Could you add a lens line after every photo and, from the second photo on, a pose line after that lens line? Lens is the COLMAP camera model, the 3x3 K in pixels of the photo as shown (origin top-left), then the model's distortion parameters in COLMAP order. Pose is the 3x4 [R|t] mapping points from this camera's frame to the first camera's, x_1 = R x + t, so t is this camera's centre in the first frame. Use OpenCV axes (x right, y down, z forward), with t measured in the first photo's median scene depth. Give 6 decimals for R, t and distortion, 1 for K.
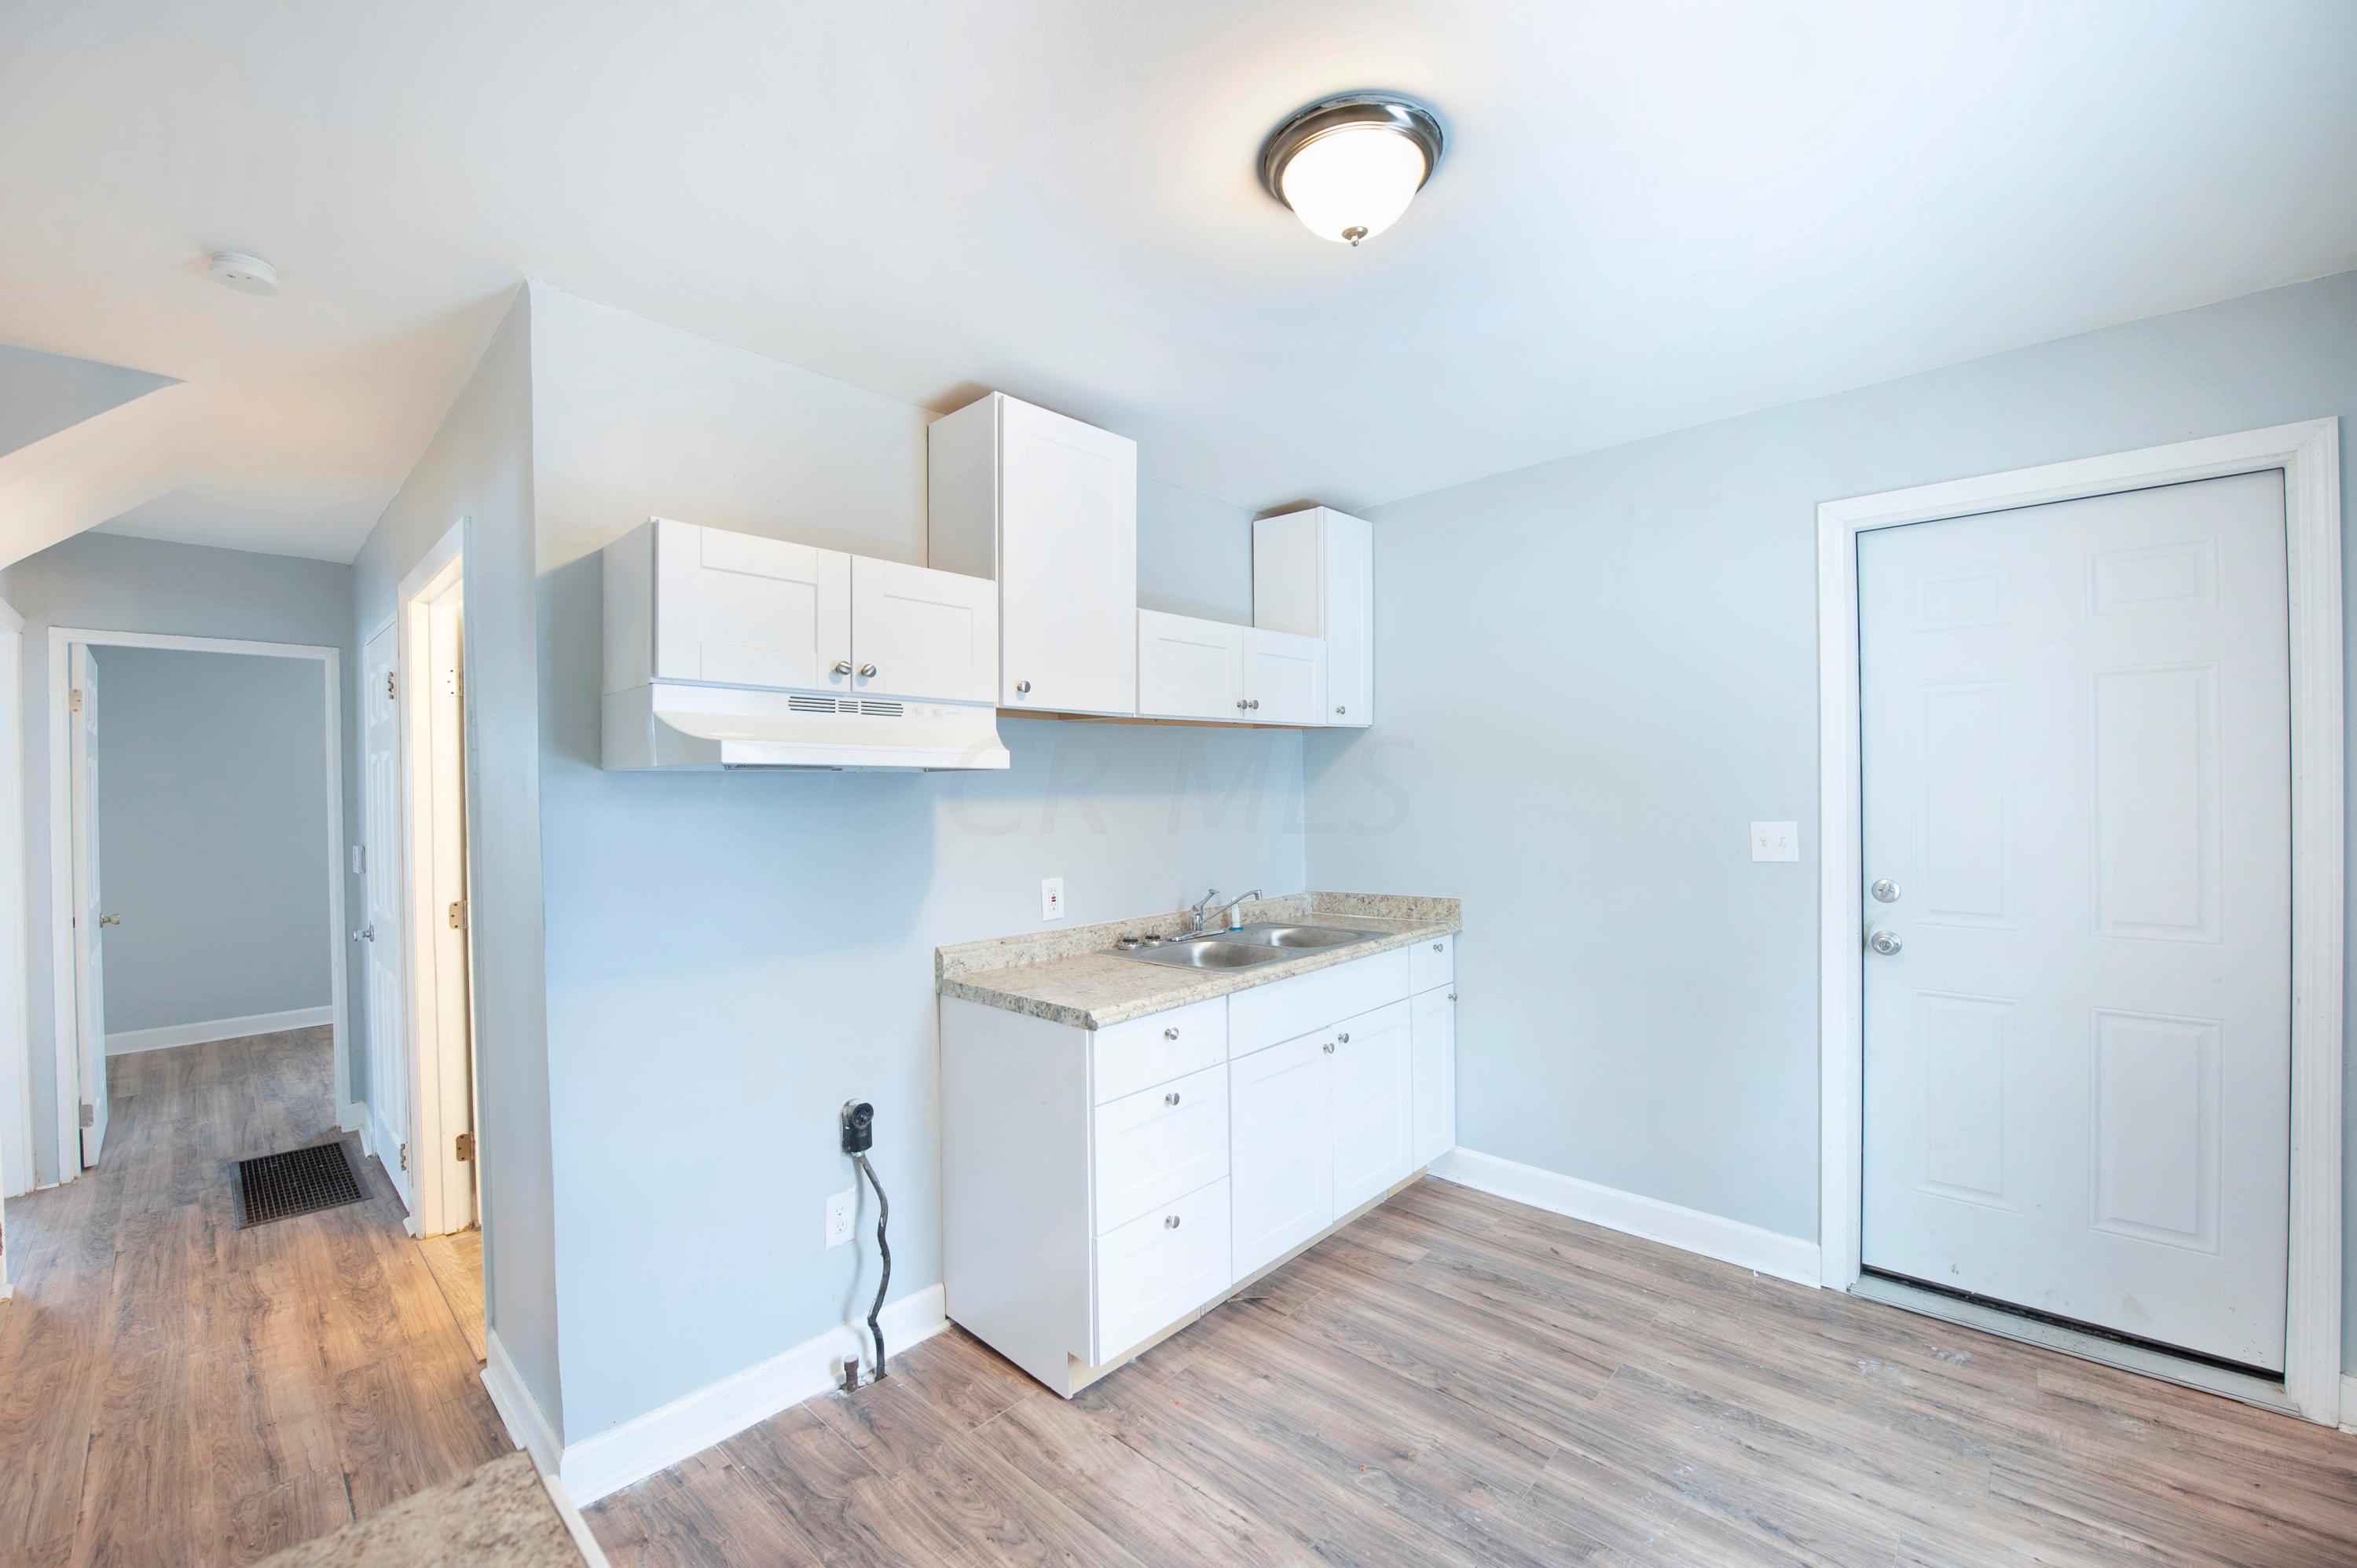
lens RADIAL K [[938.9, 0, 1181.2], [0, 938.9, 784.3], [0, 0, 1]] dist [-0.020288, -0.000275]
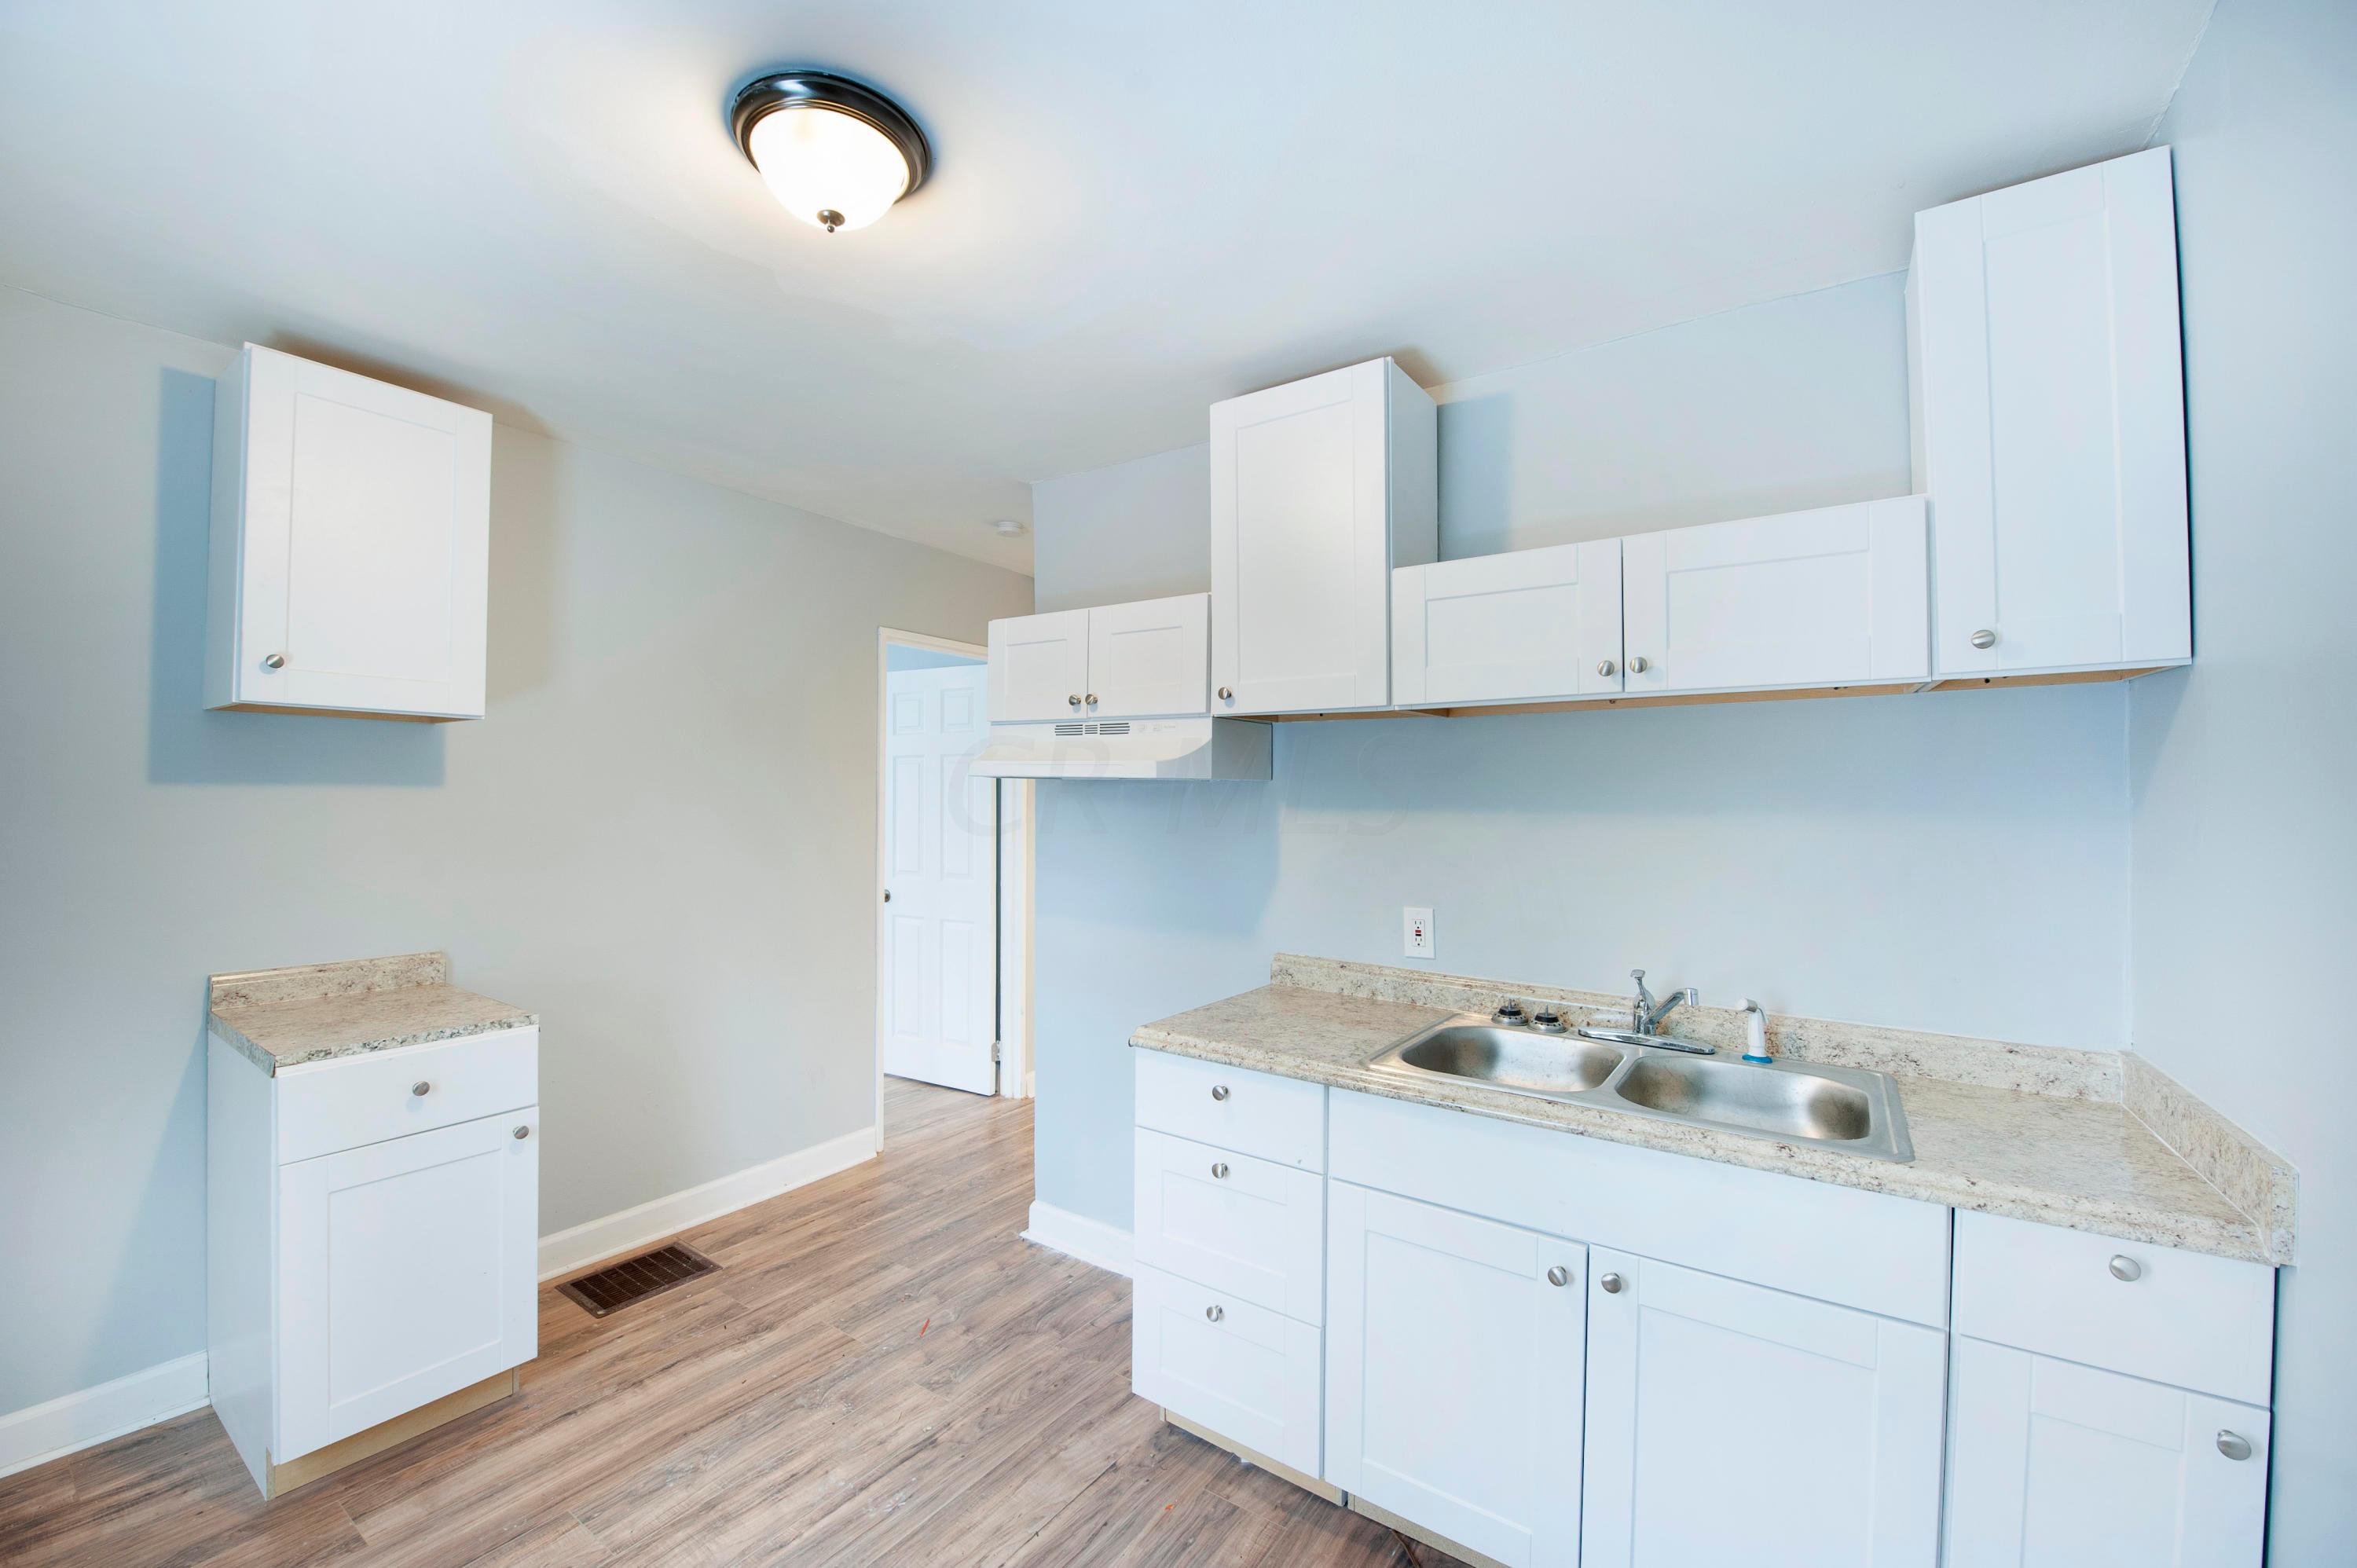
lens RADIAL K [[938.9, 0, 1181.2], [0, 938.9, 784.3], [0, 0, 1]] dist [-0.020288, -0.000275]
pose [[0.142760, 0.009063, -0.989716, 0.808296], [-0.006243, 0.999946, 0.008256, -0.017882], [0.989738, 0.005000, 0.142809, 0.836444]]
